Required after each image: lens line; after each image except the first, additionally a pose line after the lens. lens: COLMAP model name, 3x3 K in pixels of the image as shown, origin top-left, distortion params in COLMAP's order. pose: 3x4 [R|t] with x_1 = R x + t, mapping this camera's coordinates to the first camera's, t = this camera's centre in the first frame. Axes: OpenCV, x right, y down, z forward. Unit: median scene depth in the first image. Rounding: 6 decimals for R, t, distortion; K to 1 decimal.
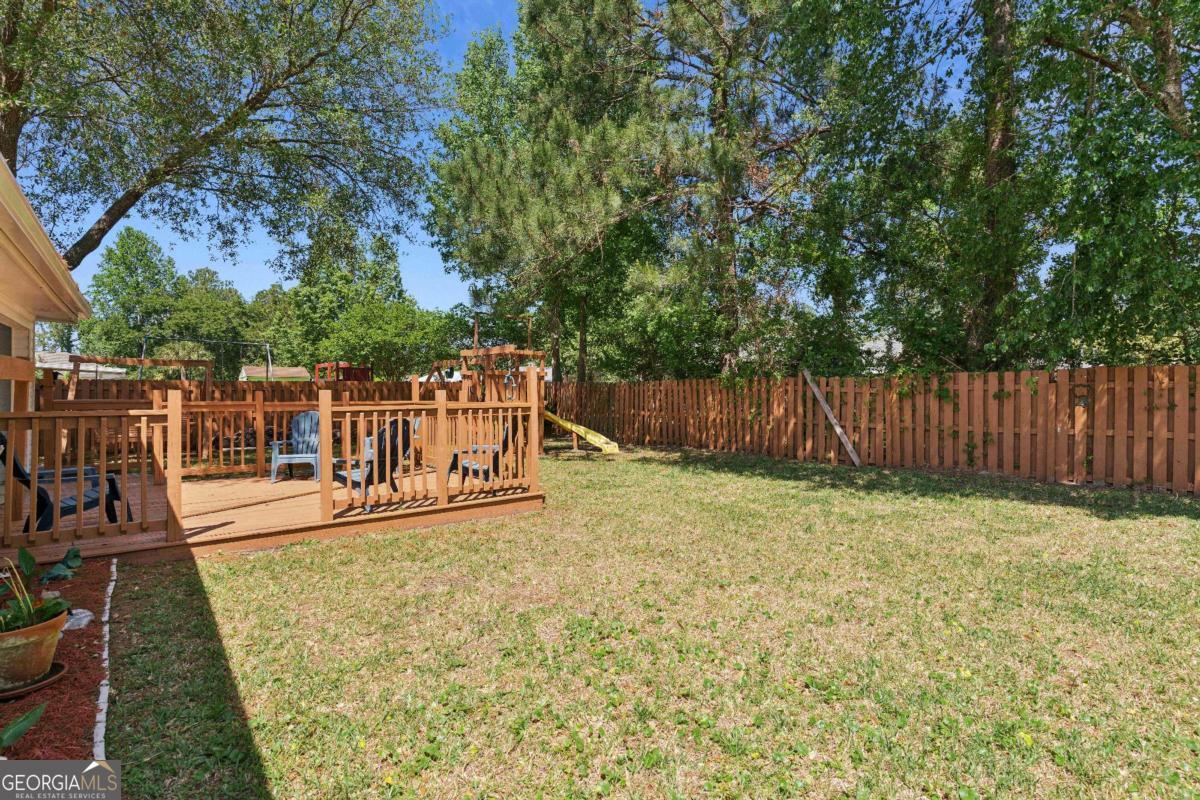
lens RADIAL K [[571.3, 0, 598.1], [0, 571.3, 394.8], [0, 0, 1]] dist [0.001898, 0.000347]
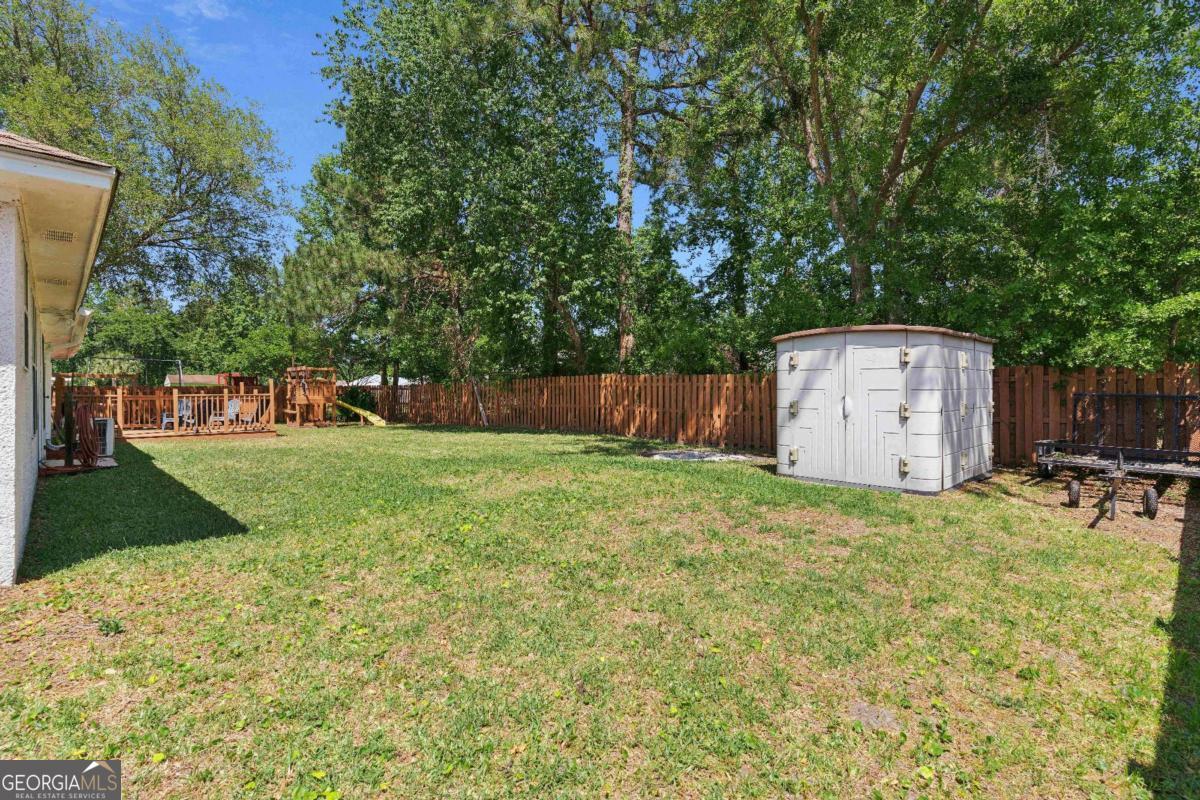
lens RADIAL K [[571.3, 0, 602.1], [0, 571.3, 401.0], [0, 0, 1]] dist [0.001898, 0.000347]
pose [[0.996732, -0.012862, 0.079748, 0.187694], [0.012280, 0.999894, 0.007774, 0.007304], [-0.079839, -0.006770, 0.996785, -0.266618]]
